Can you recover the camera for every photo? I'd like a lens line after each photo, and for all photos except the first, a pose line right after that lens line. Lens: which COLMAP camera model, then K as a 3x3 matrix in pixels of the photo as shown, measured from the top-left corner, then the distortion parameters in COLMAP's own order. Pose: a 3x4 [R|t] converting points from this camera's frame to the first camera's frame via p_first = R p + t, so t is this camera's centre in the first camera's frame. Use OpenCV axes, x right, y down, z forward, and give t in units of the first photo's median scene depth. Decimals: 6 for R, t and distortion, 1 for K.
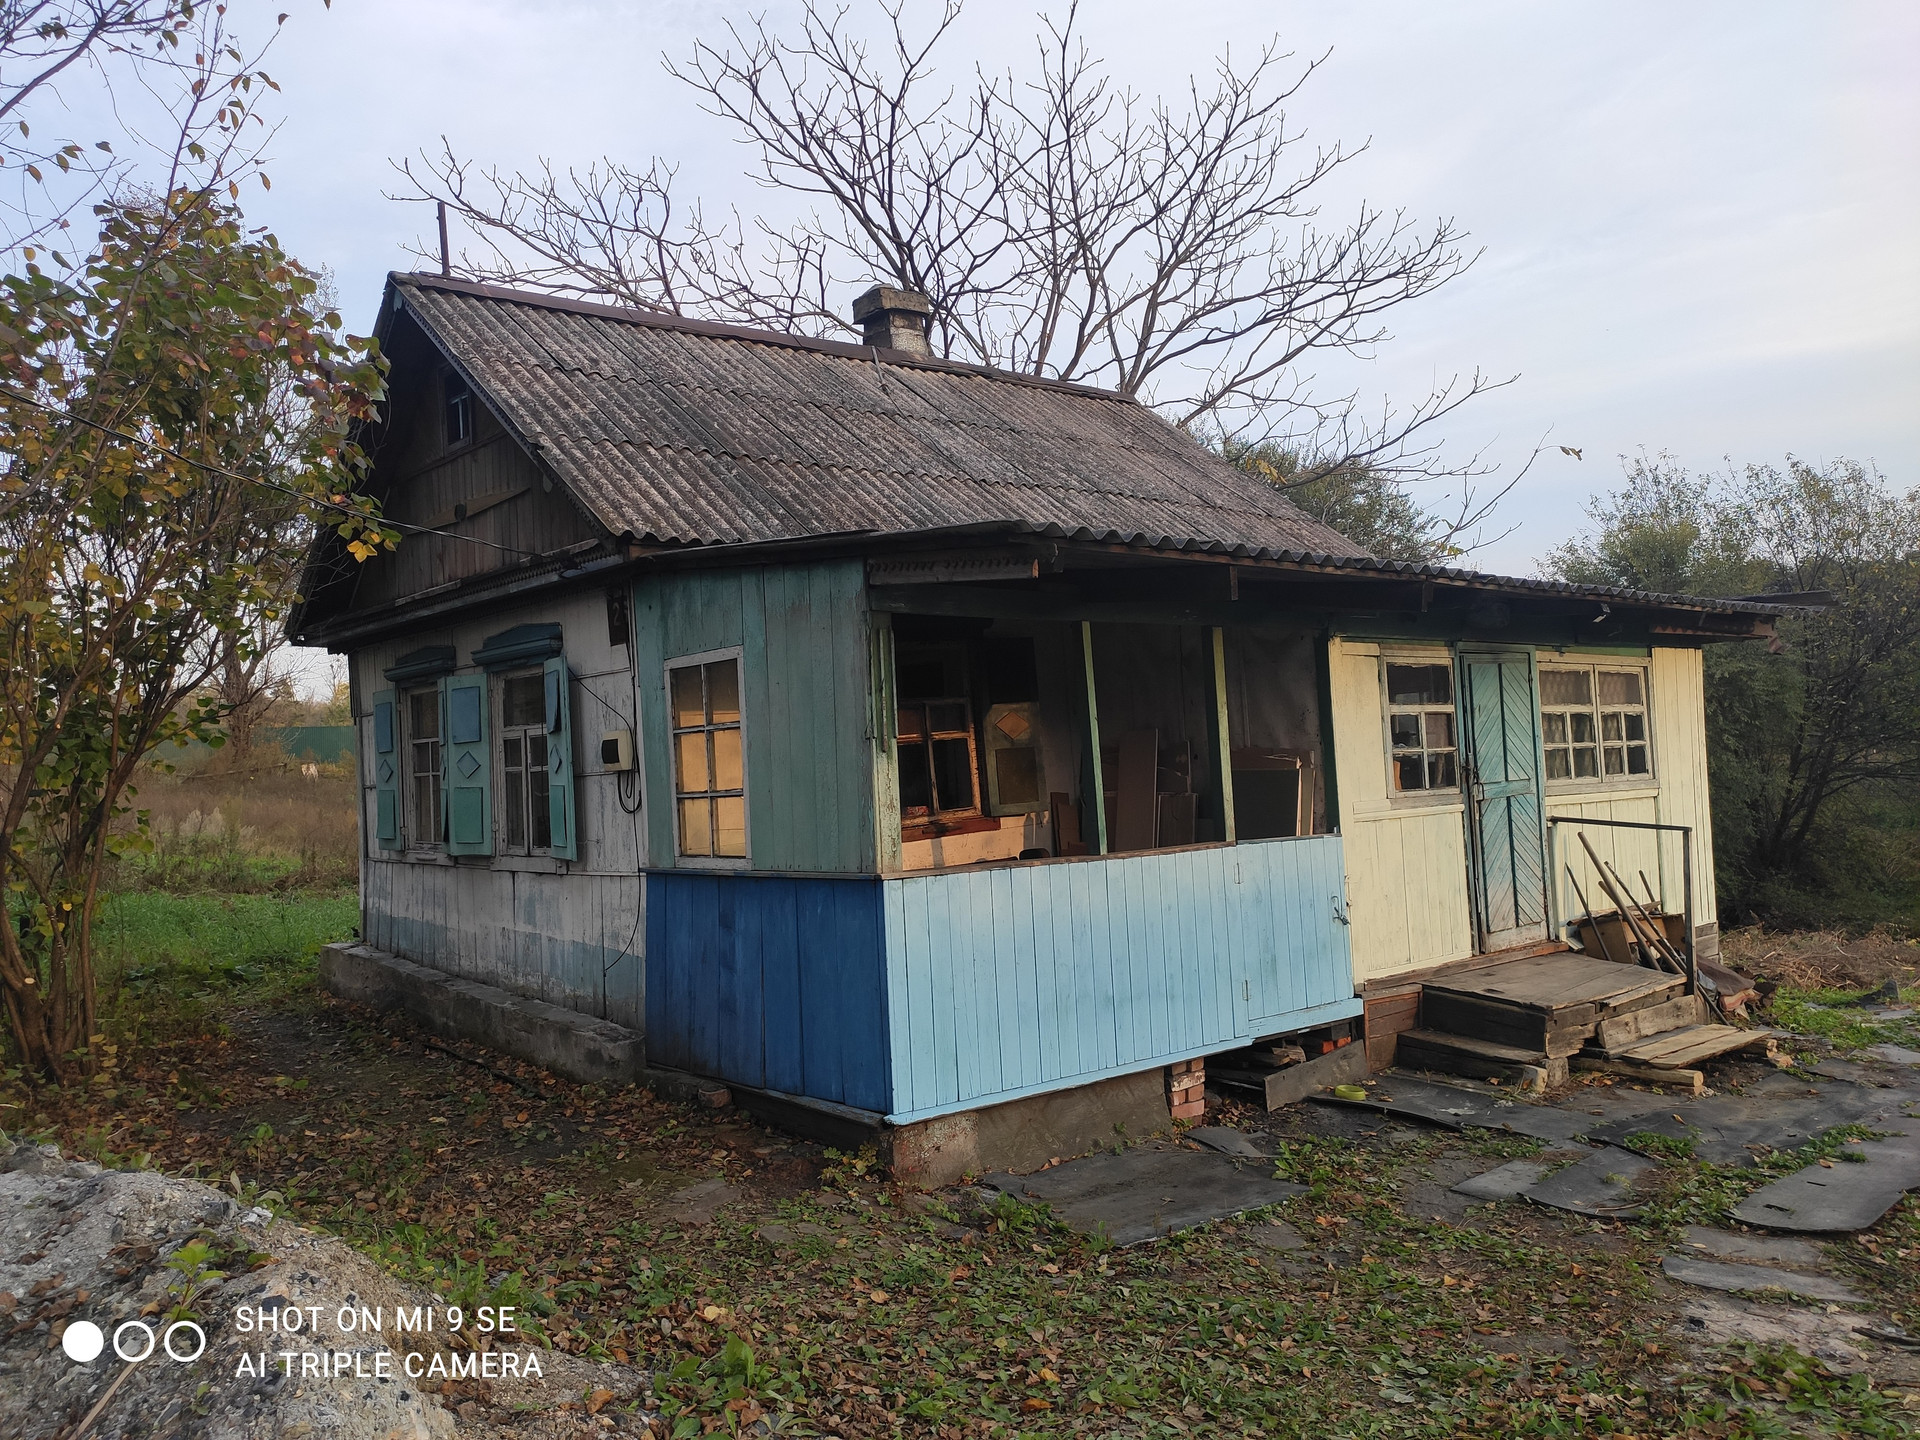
lens RADIAL K [[1455.4, 0, 959.0], [0, 1455.4, 712.5], [0, 0, 1]] dist [0.017054, -0.006476]
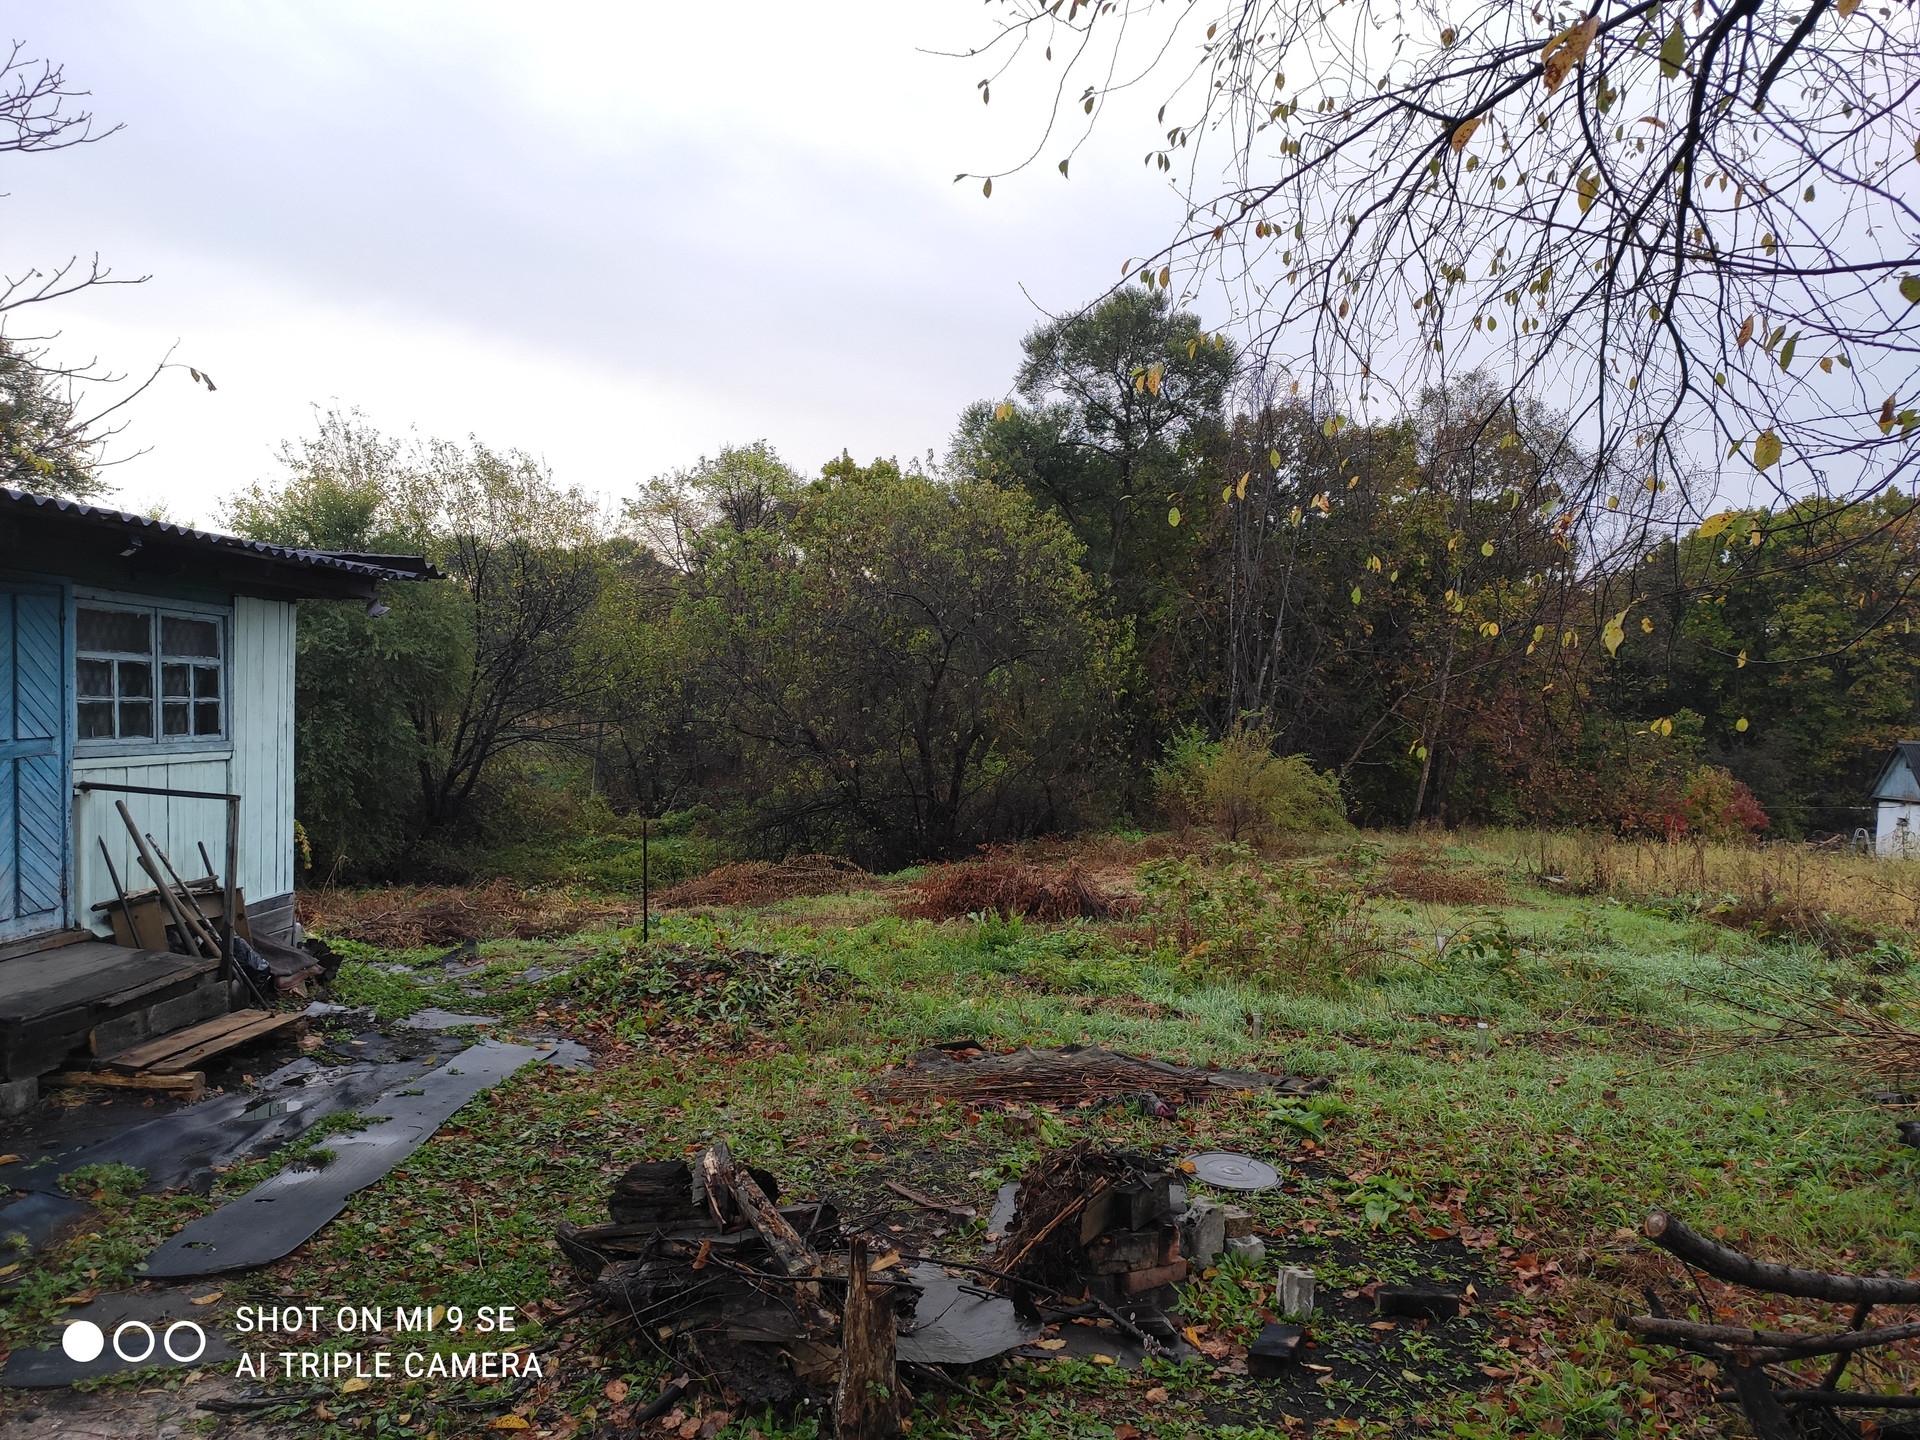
lens RADIAL K [[1455.4, 0, 957.2], [0, 1455.4, 717.7], [0, 0, 1]] dist [0.017054, -0.006476]
pose [[0.672676, 0.039001, 0.738909, 0.114283], [-0.065071, 0.997859, 0.006569, -0.004419], [-0.737071, -0.052500, 0.673773, 0.055355]]
